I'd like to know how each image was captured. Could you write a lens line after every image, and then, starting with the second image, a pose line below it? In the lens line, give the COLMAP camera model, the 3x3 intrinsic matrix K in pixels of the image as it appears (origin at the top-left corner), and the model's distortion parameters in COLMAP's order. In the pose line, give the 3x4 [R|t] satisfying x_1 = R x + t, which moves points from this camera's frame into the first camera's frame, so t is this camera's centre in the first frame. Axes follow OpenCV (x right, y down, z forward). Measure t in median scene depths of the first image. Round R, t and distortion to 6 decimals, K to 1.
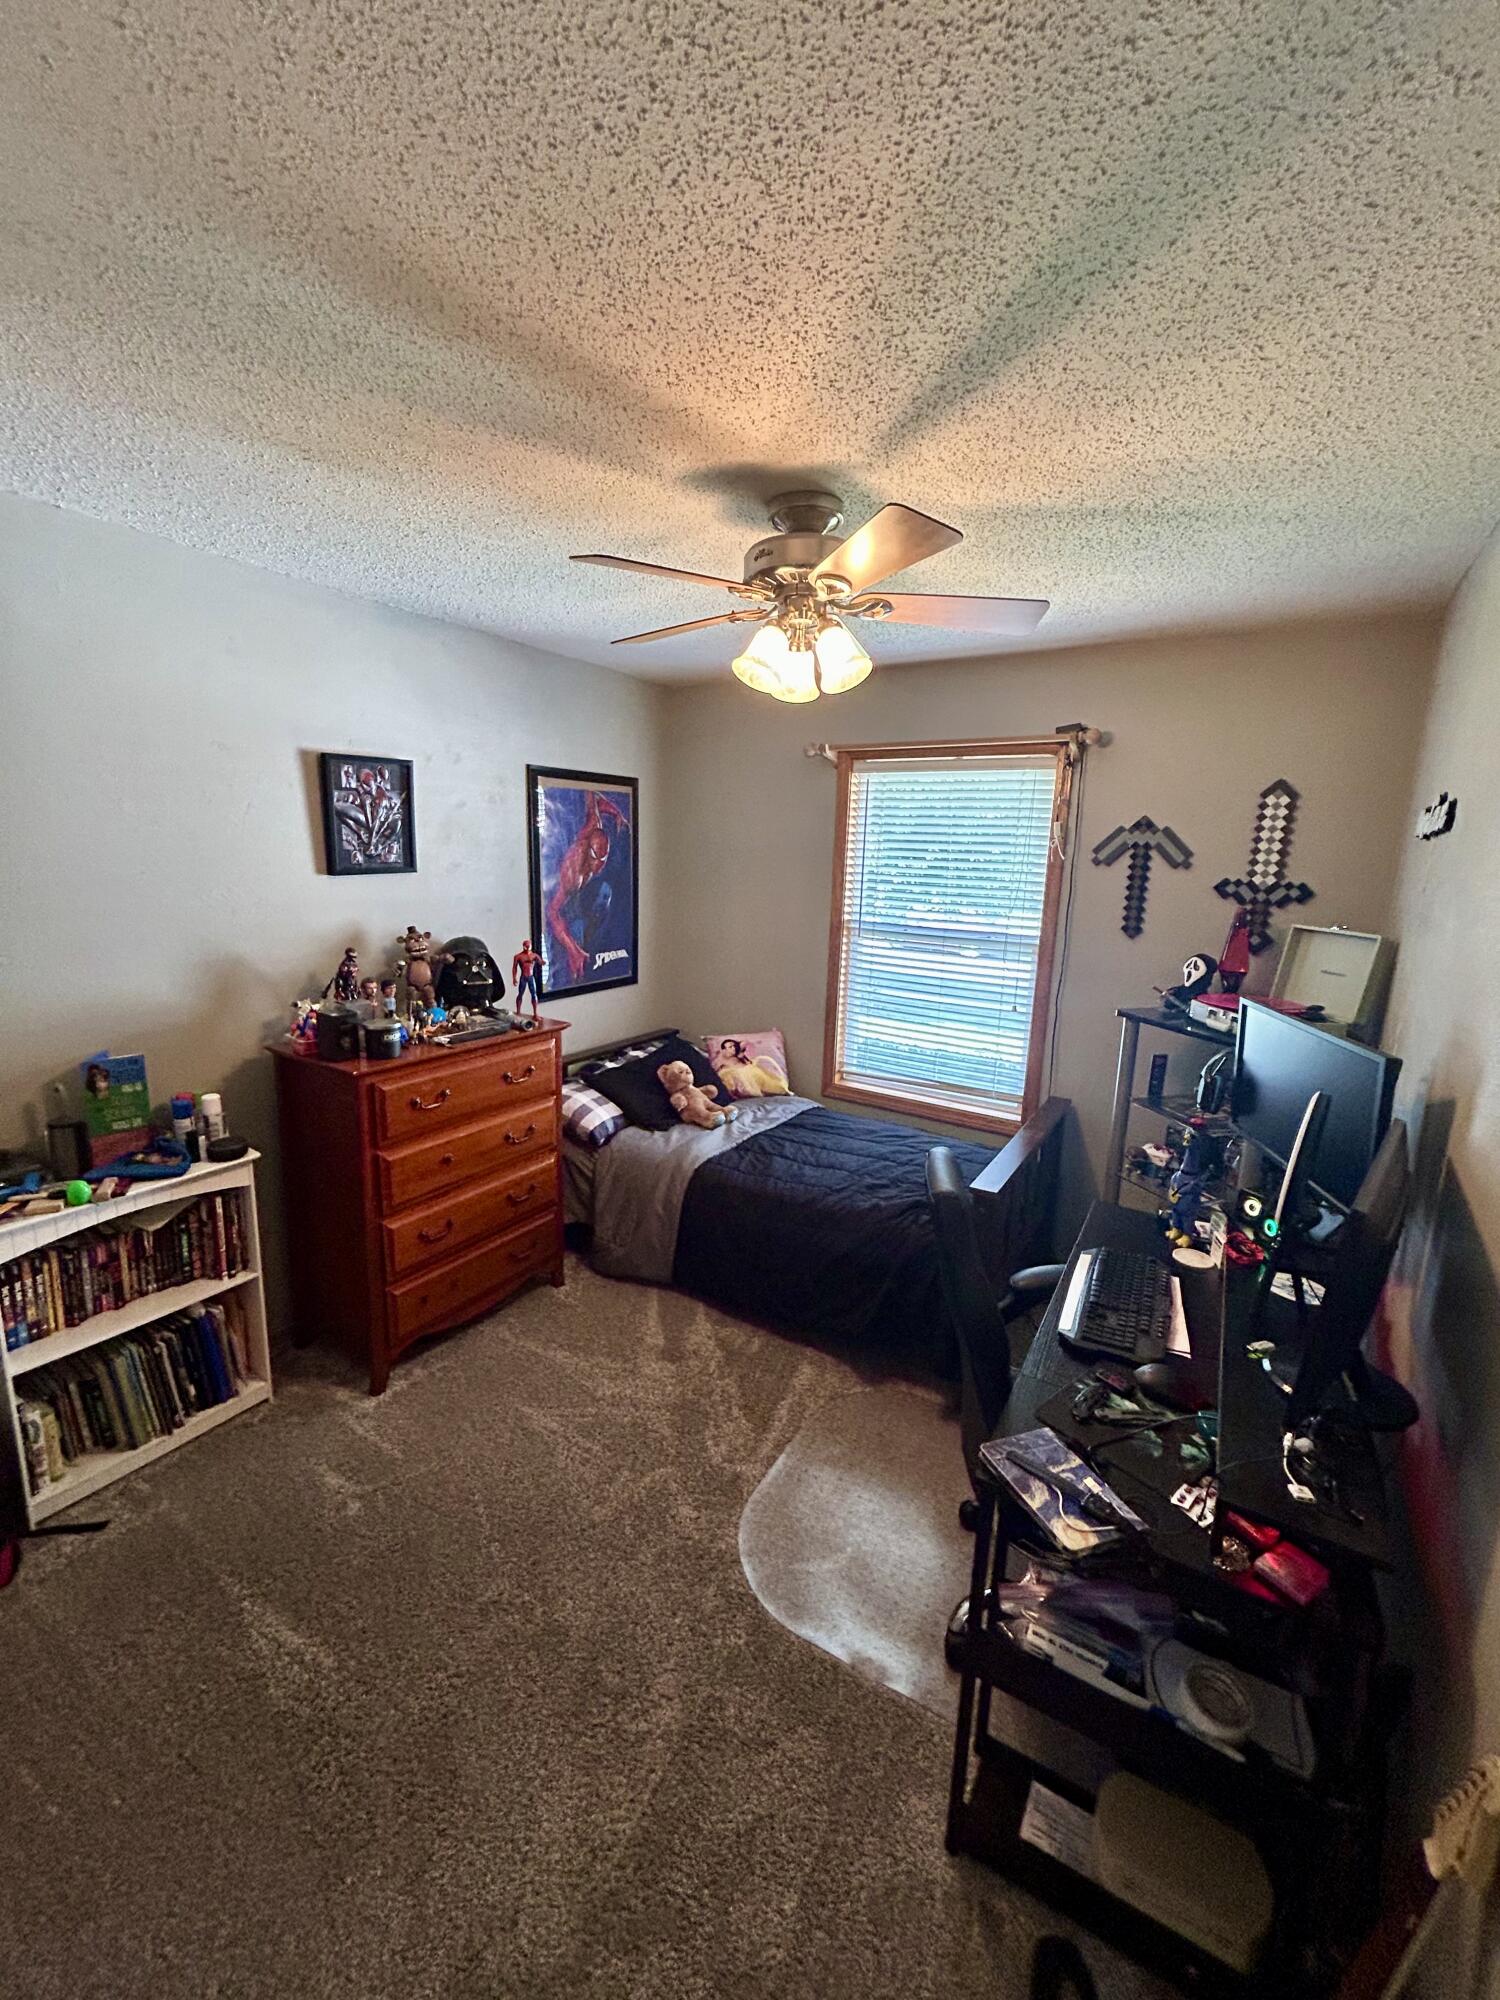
lens RADIAL K [[816.7, 0, 751.4], [0, 816.7, 1002.8], [0, 0, 1]] dist [0.001504, 0.000306]
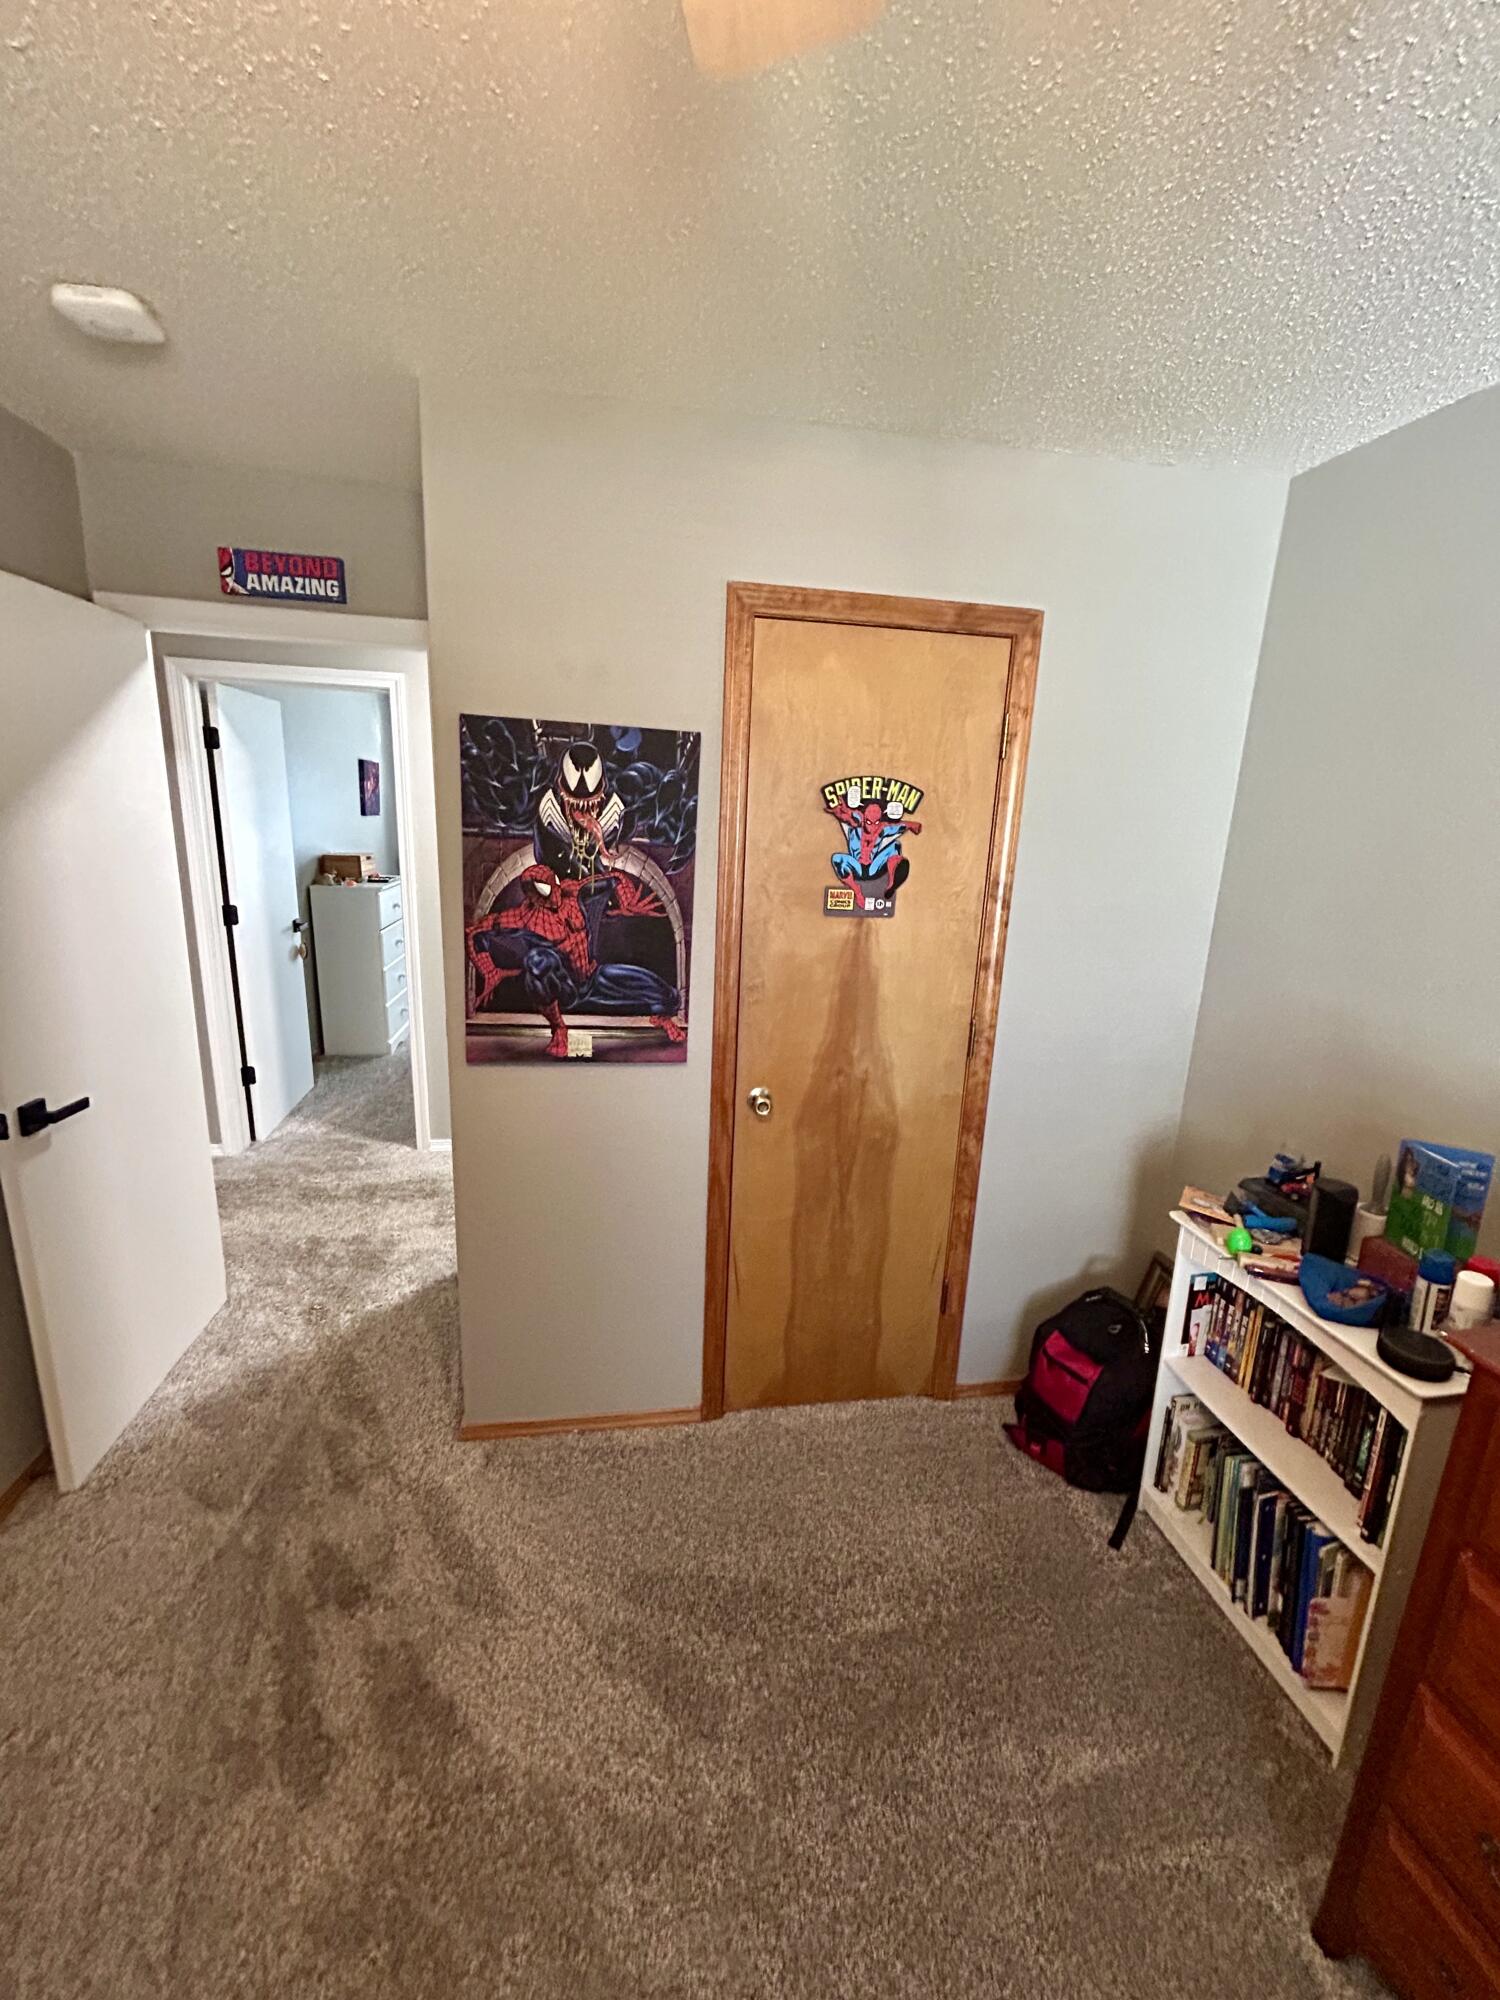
lens RADIAL K [[816.7, 0, 751.4], [0, 816.7, 1002.8], [0, 0, 1]] dist [0.001504, 0.000306]
pose [[-0.740025, 0.098926, -0.665264, 0.086106], [-0.184987, 0.921039, 0.342735, -0.178782], [0.646640, 0.376698, -0.663292, 1.042654]]
